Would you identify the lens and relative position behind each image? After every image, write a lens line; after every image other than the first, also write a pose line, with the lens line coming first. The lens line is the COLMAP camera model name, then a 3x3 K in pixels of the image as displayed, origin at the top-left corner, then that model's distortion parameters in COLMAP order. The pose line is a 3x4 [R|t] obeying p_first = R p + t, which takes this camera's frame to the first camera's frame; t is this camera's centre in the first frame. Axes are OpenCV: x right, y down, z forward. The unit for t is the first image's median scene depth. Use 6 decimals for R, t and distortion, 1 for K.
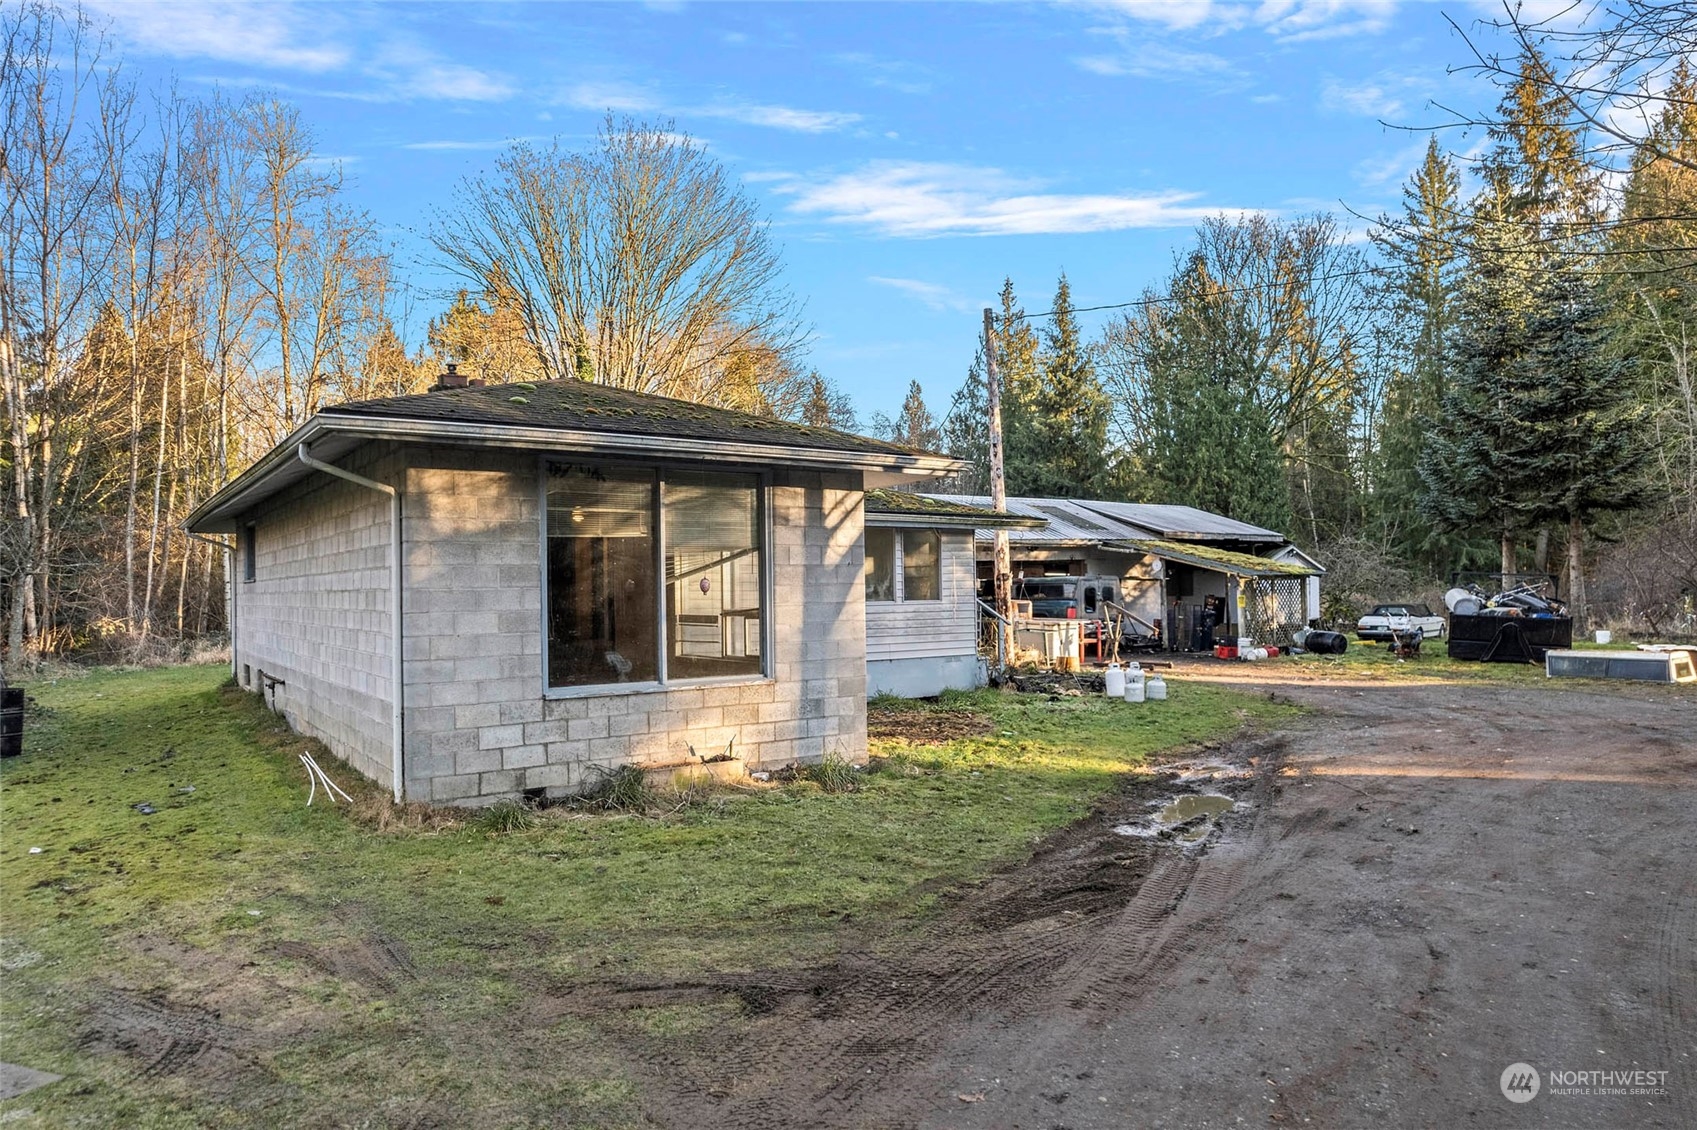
lens RADIAL K [[1105.5, 0, 849.9], [0, 1105.5, 570.5], [0, 0, 1]] dist [-0.003806, -0.000210]
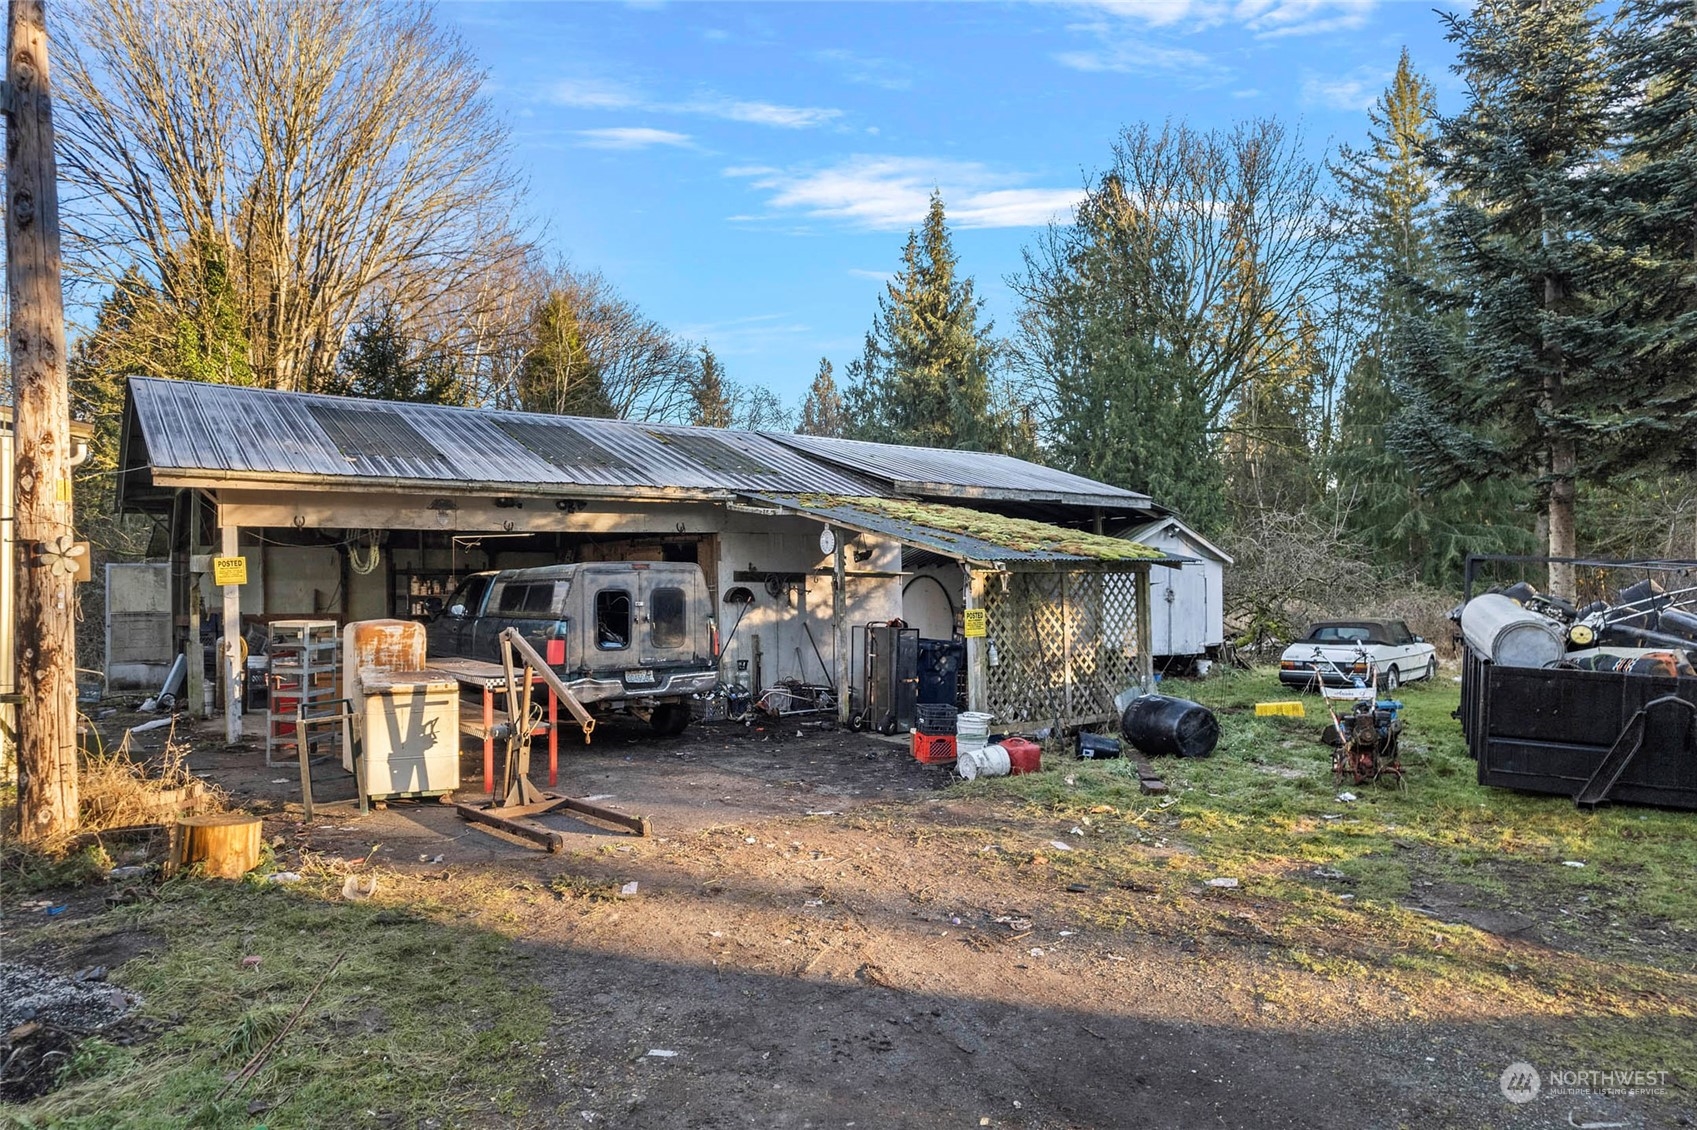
lens RADIAL K [[1105.5, 0, 843.9], [0, 1105.5, 566.7], [0, 0, 1]] dist [-0.003806, -0.000210]
pose [[0.999805, 0.002971, 0.019536, 0.157707], [-0.002844, 0.999975, -0.006522, 0.004986], [-0.019554, 0.006466, 0.999788, 0.309525]]
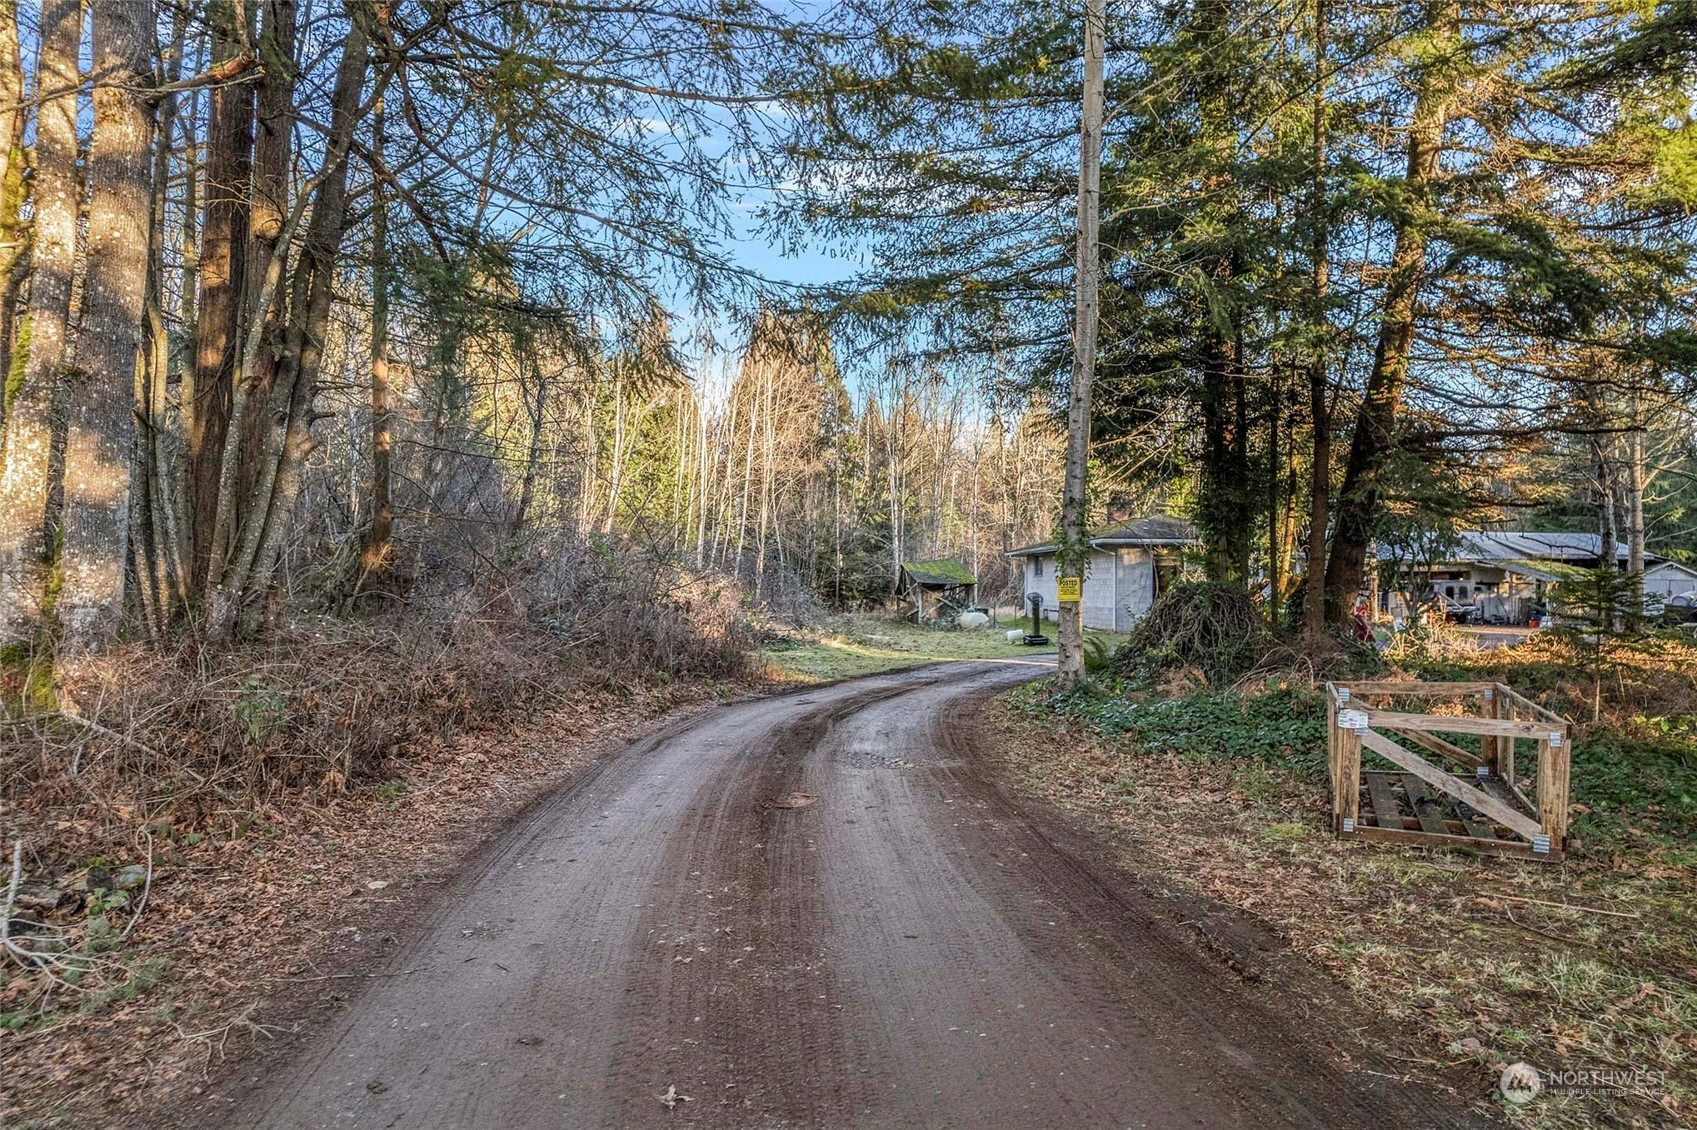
lens RADIAL K [[1105.5, 0, 848.9], [0, 1105.5, 571.5], [0, 0, 1]] dist [-0.003806, -0.000210]
pose [[0.862093, 0.015620, -0.506509, 0.151332], [-0.015567, 0.999869, 0.004339, -0.000764], [0.506511, 0.004144, 0.862224, -0.556661]]
